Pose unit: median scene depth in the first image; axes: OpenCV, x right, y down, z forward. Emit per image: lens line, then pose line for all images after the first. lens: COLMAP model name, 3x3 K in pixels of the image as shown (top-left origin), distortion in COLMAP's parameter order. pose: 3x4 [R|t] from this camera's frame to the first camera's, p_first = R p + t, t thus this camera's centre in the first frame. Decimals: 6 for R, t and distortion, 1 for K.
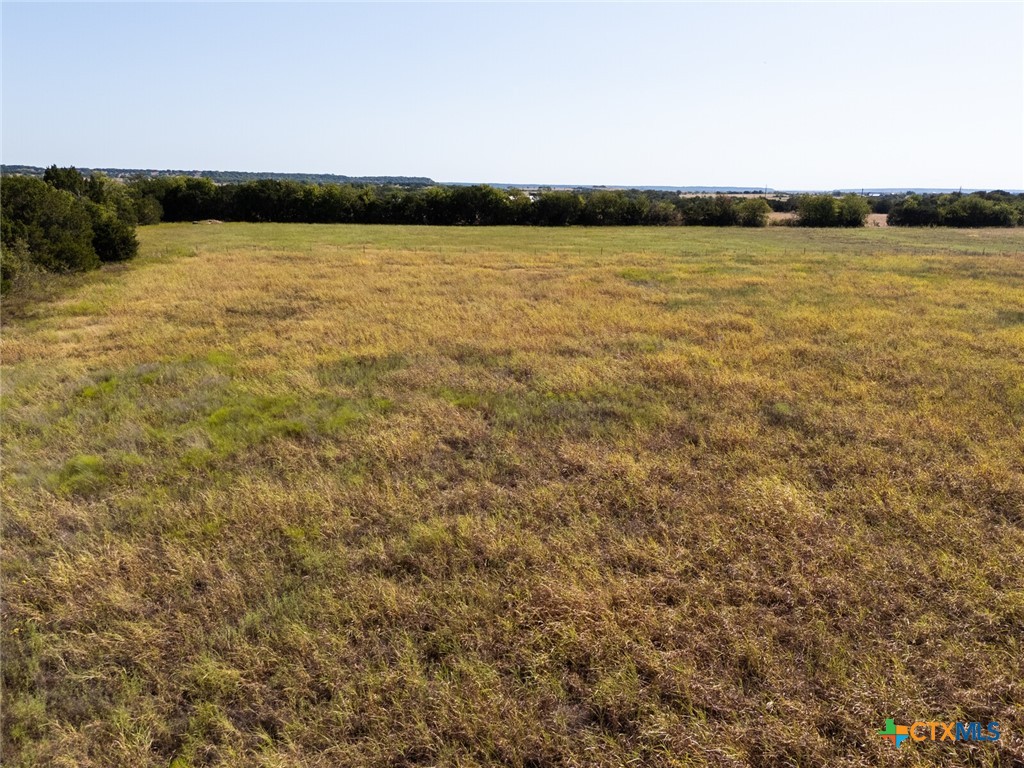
lens RADIAL K [[743.2, 0, 512.0], [0, 743.2, 384.0], [0, 0, 1]] dist [0.059896, -0.064902]
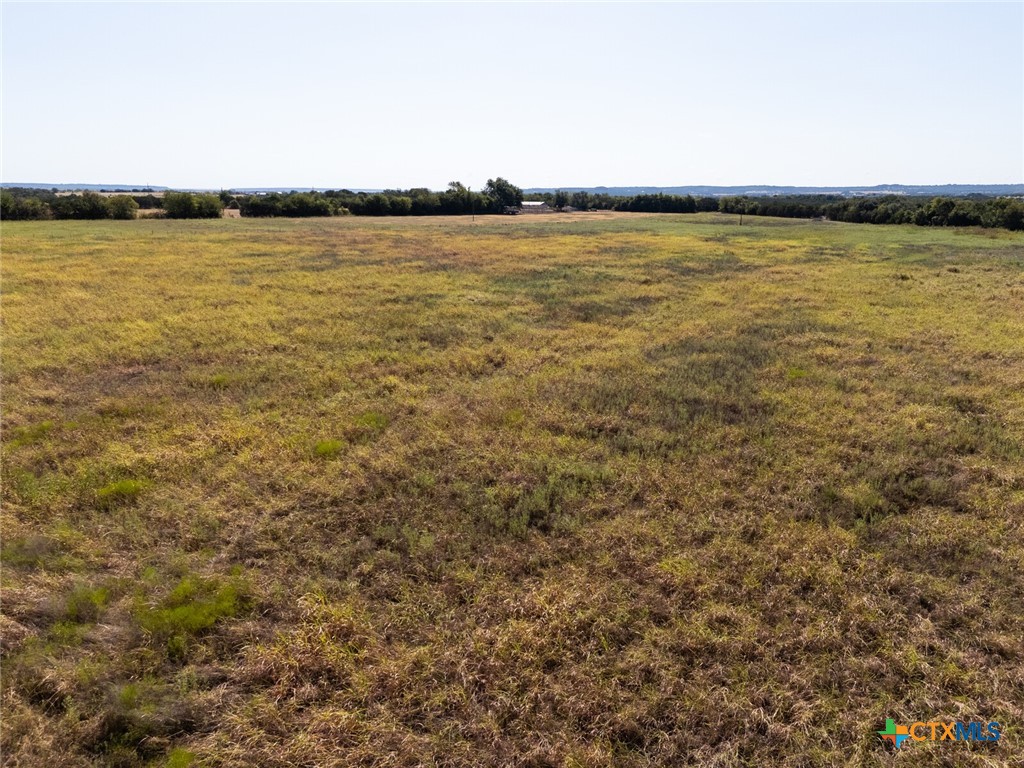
lens RADIAL K [[743.2, 0, 512.0], [0, 743.2, 384.0], [0, 0, 1]] dist [0.059896, -0.064902]
pose [[0.737130, -0.173183, 0.653182, -0.038153], [0.172236, 0.982828, 0.066212, 0.063533], [-0.653433, 0.063695, 0.754300, -0.242980]]
